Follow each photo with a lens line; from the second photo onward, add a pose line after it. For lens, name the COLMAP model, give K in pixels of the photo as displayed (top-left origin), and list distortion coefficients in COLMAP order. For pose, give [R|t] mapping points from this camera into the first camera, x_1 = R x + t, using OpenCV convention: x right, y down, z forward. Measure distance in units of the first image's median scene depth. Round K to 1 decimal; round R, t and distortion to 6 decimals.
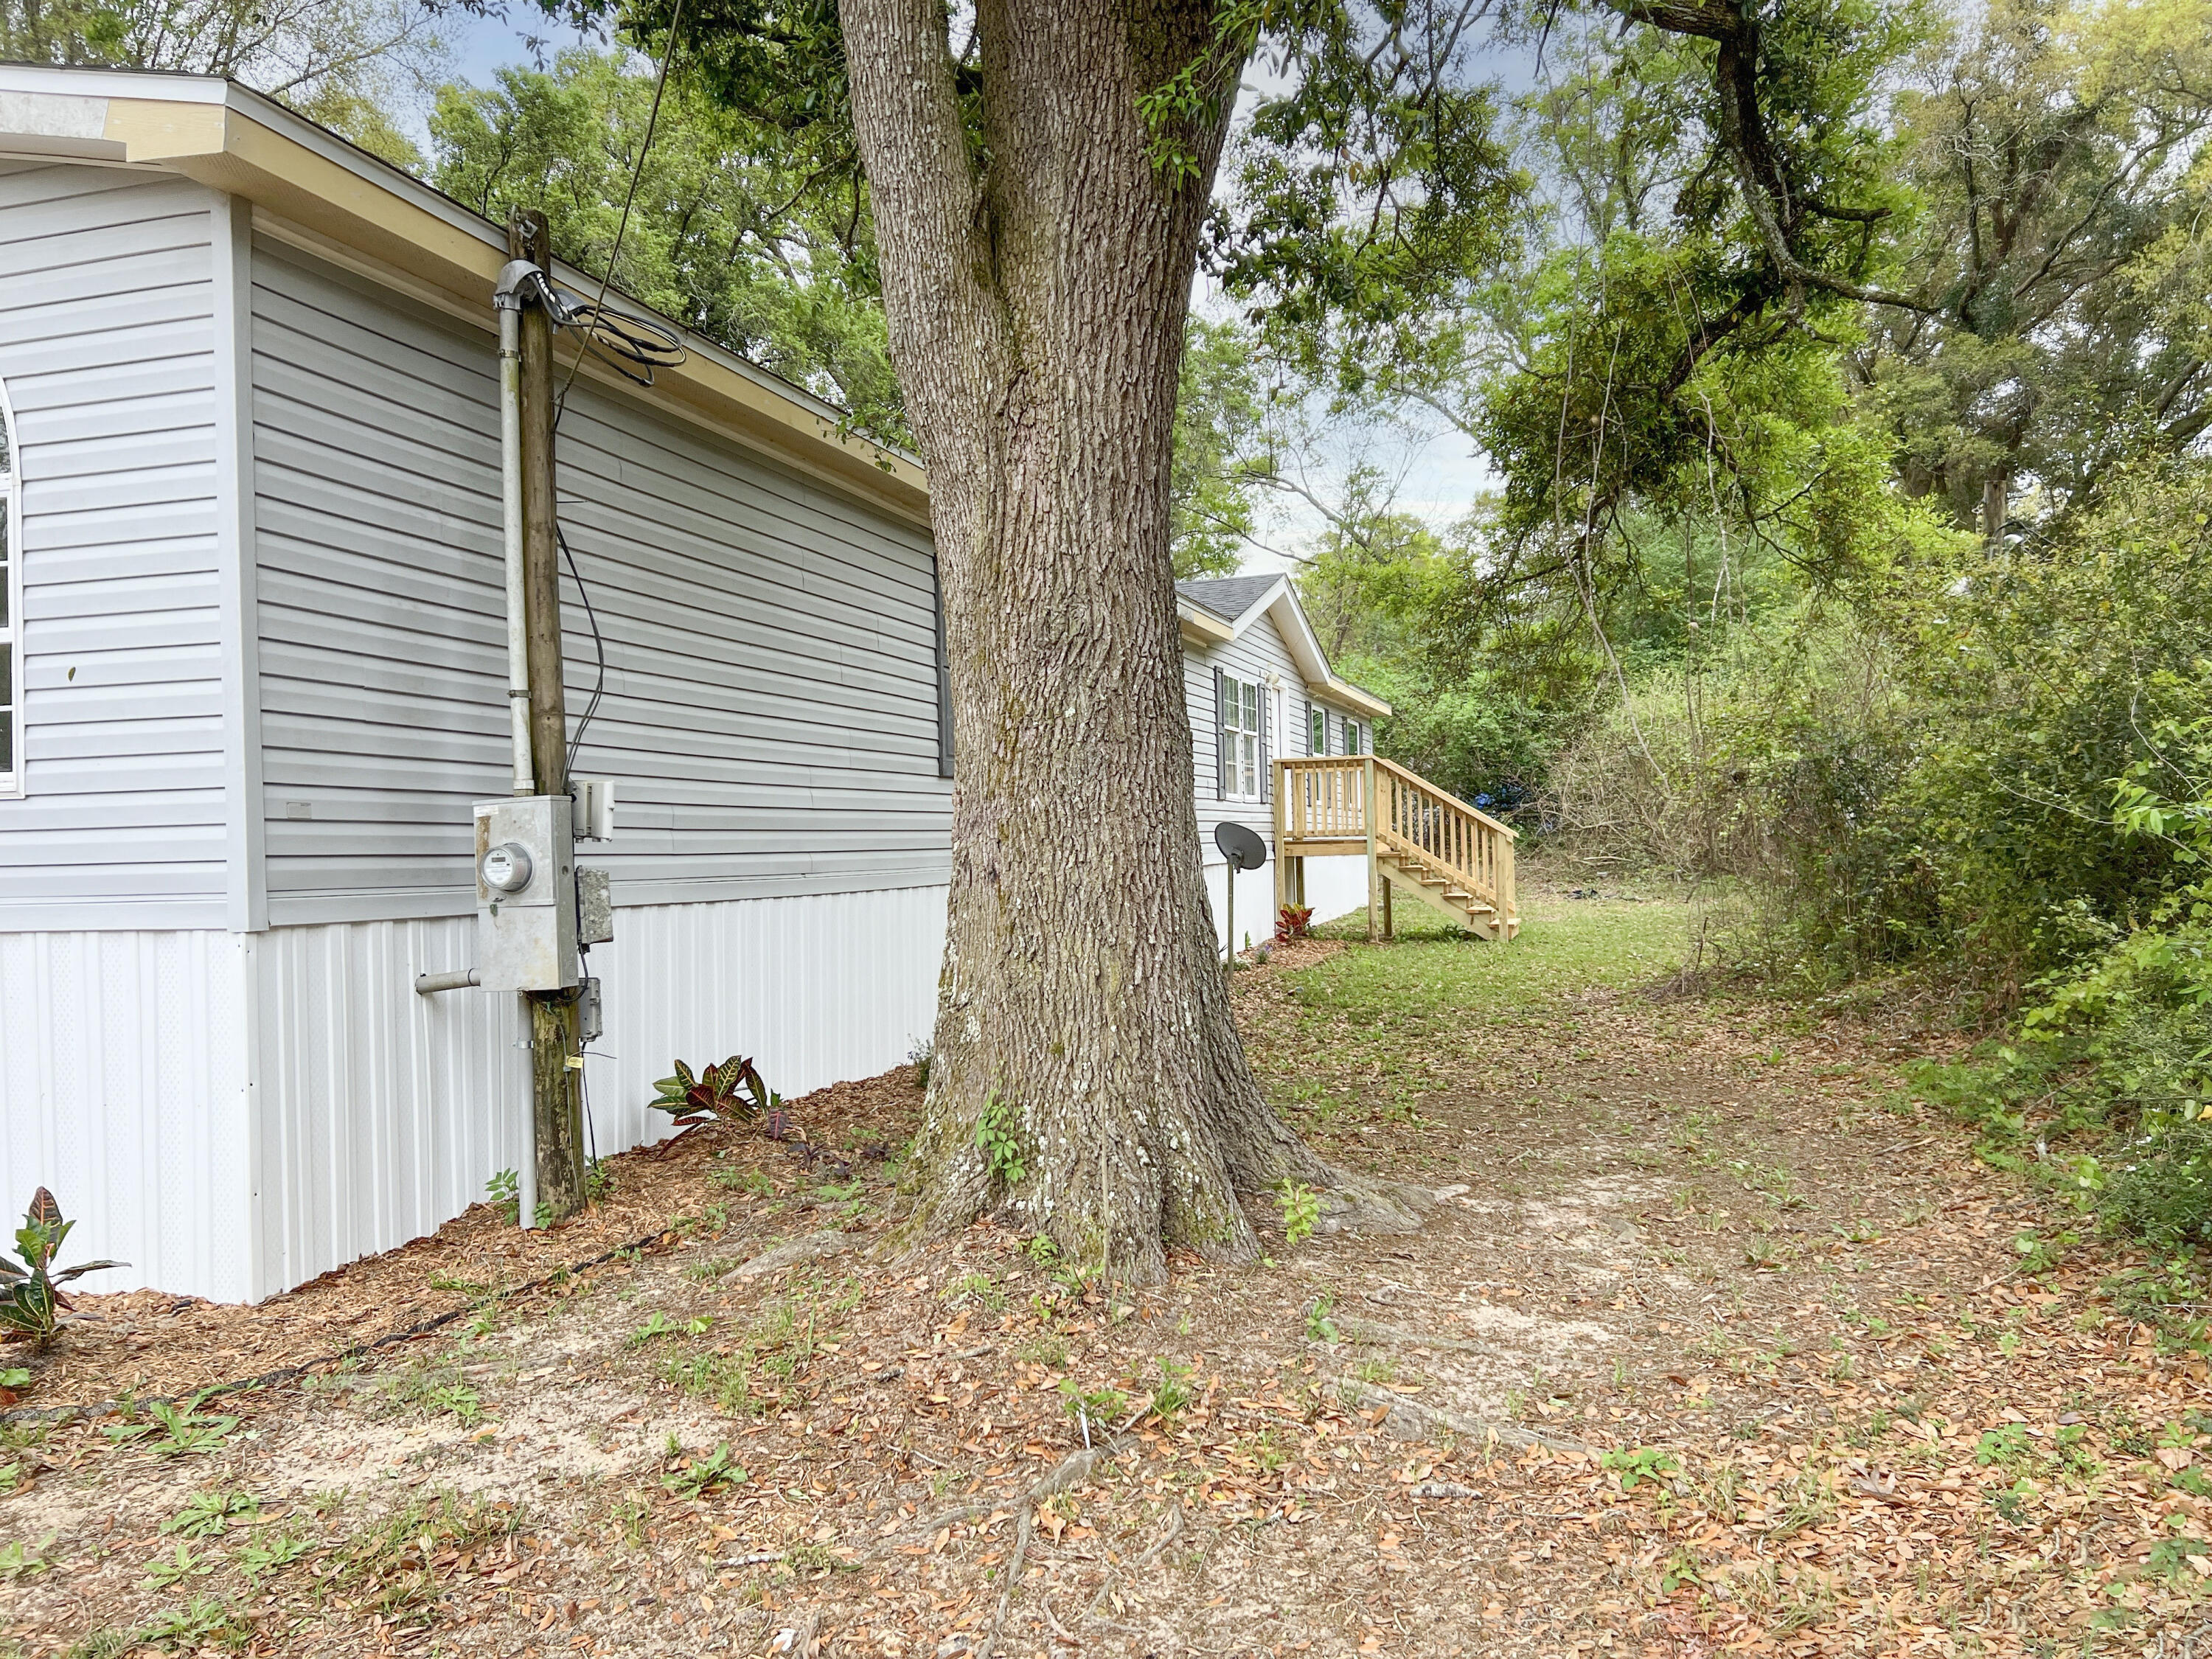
lens RADIAL K [[1657.3, 0, 1106.0], [0, 1657.3, 829.5], [0, 0, 1]] dist [0.024072, -0.001339]
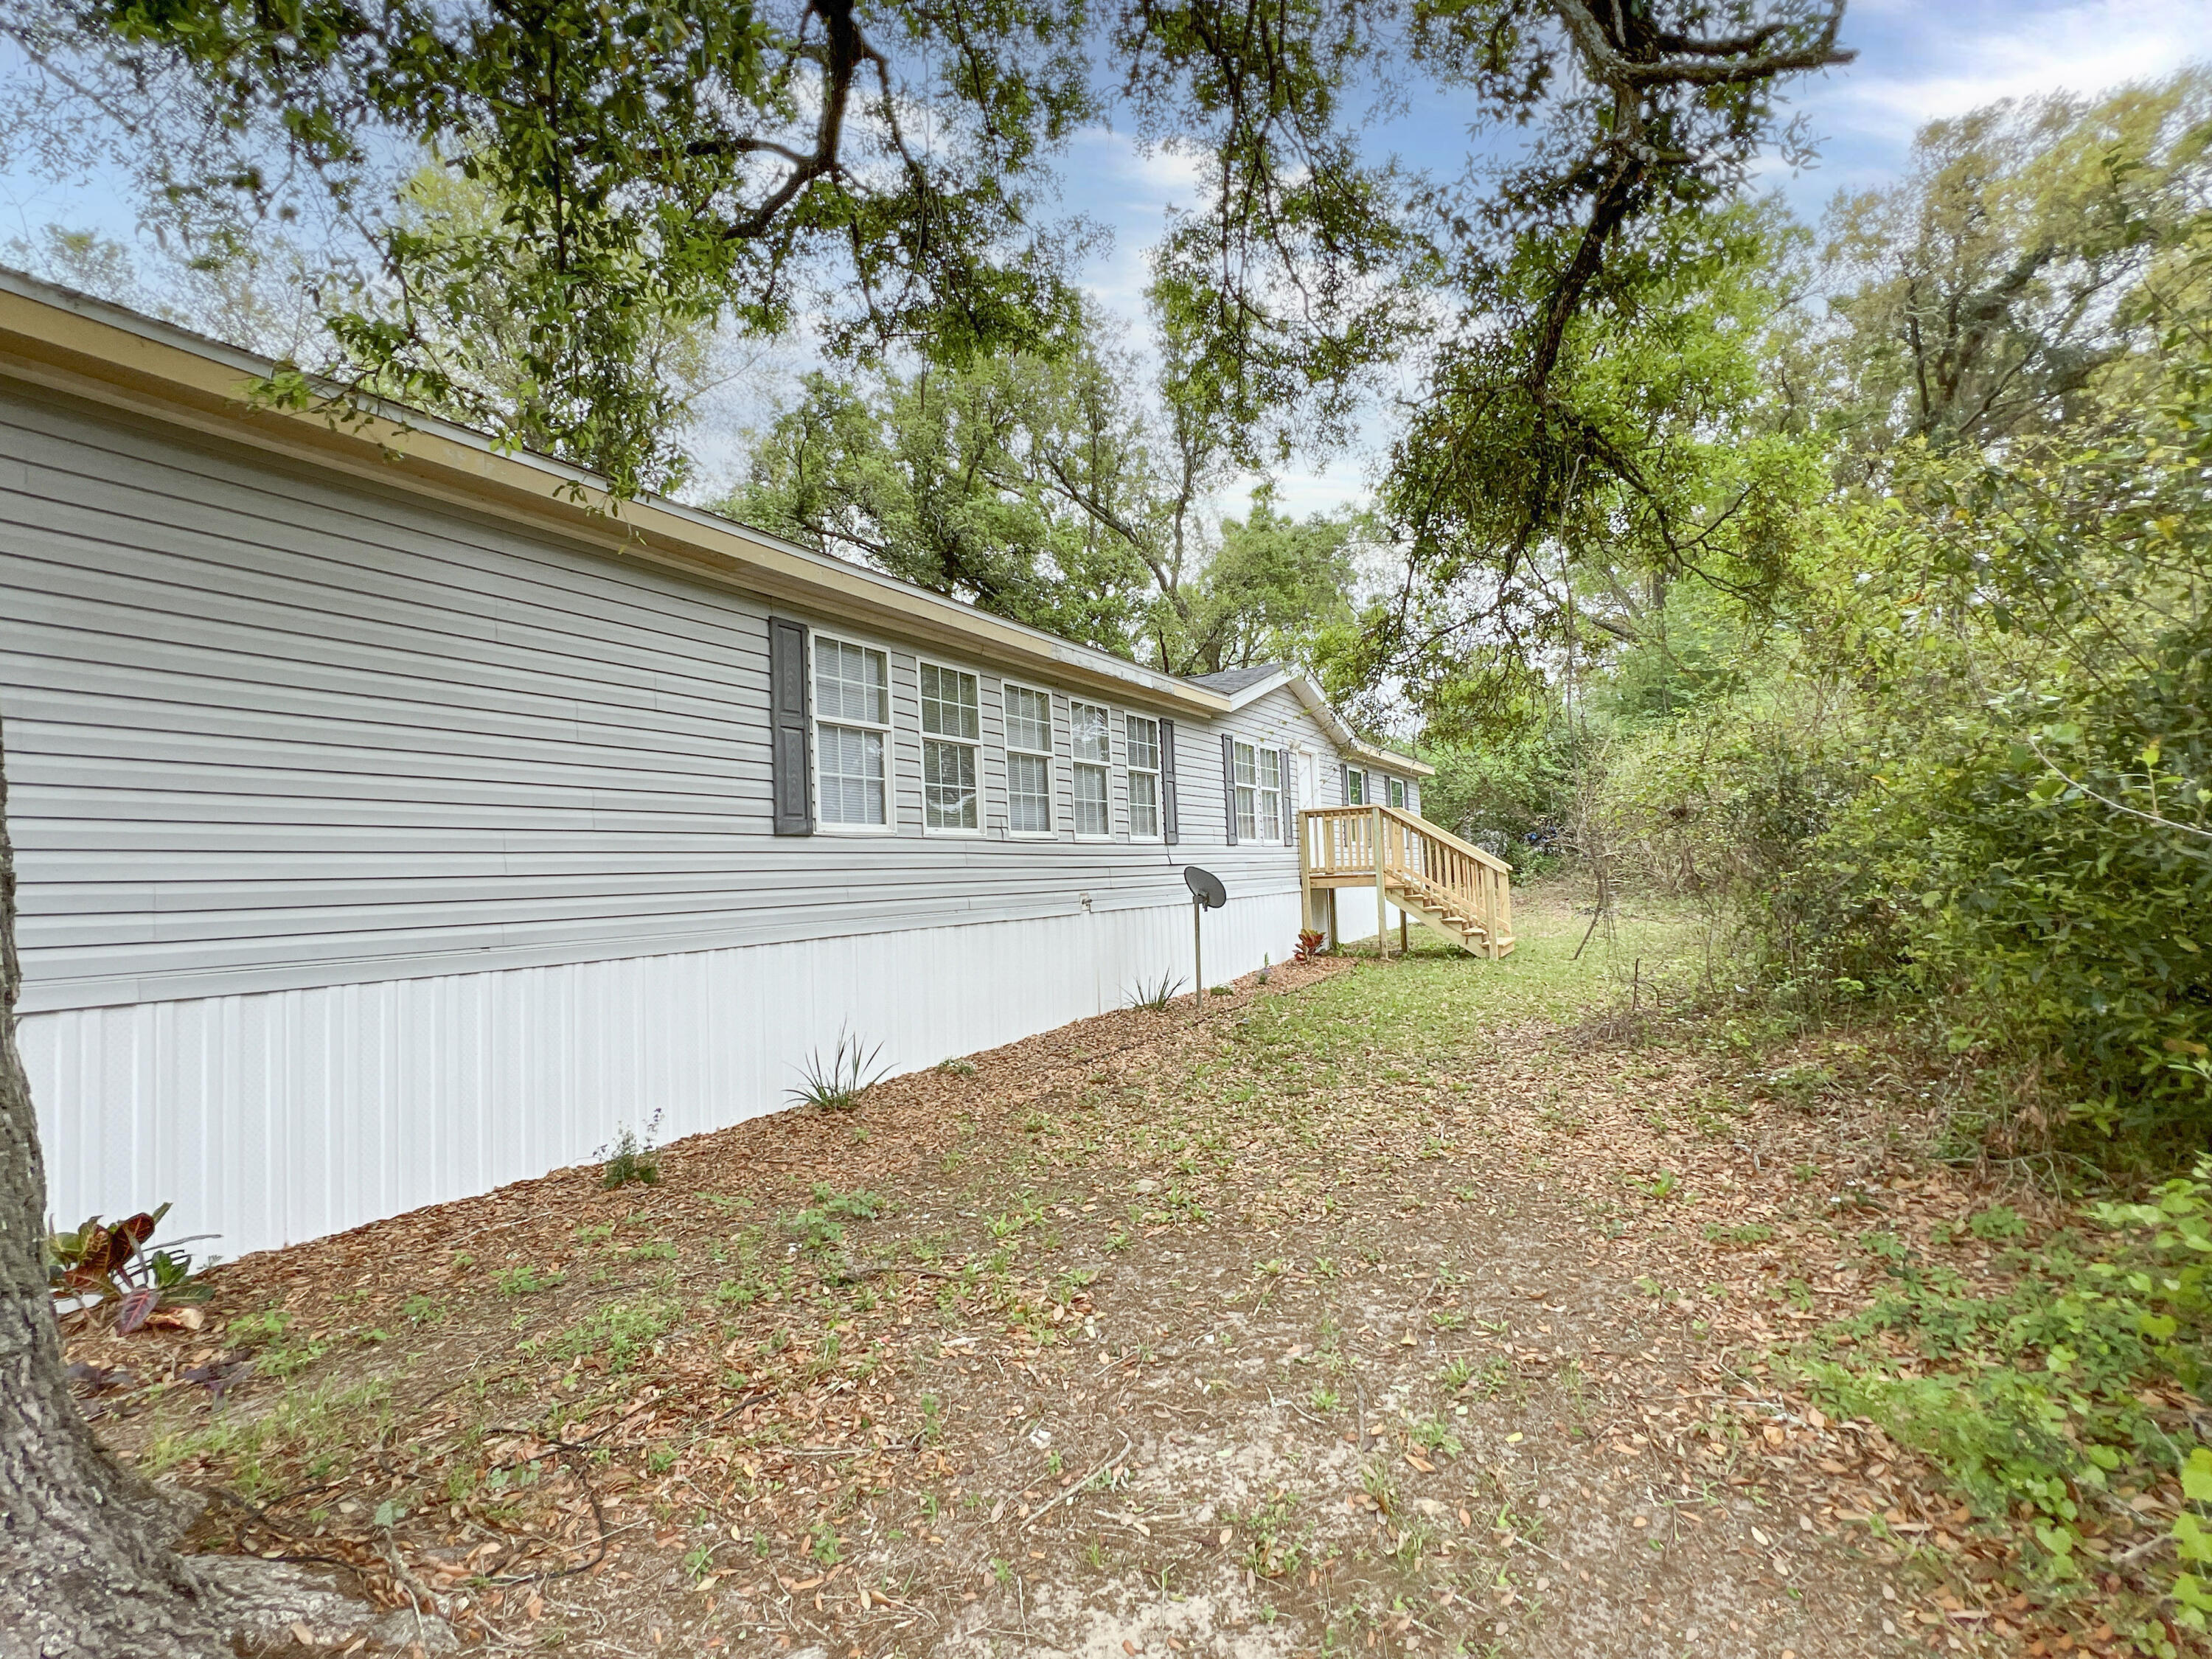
lens RADIAL K [[1016.9, 0, 1112.0], [0, 1016.9, 834.2], [0, 0, 1]] dist [-0.000981, 0.000539]
pose [[0.978676, -0.027240, -0.203595, 0.122175], [0.021723, 0.999335, -0.029285, -0.005450], [0.204258, 0.024237, 0.978617, 0.237574]]
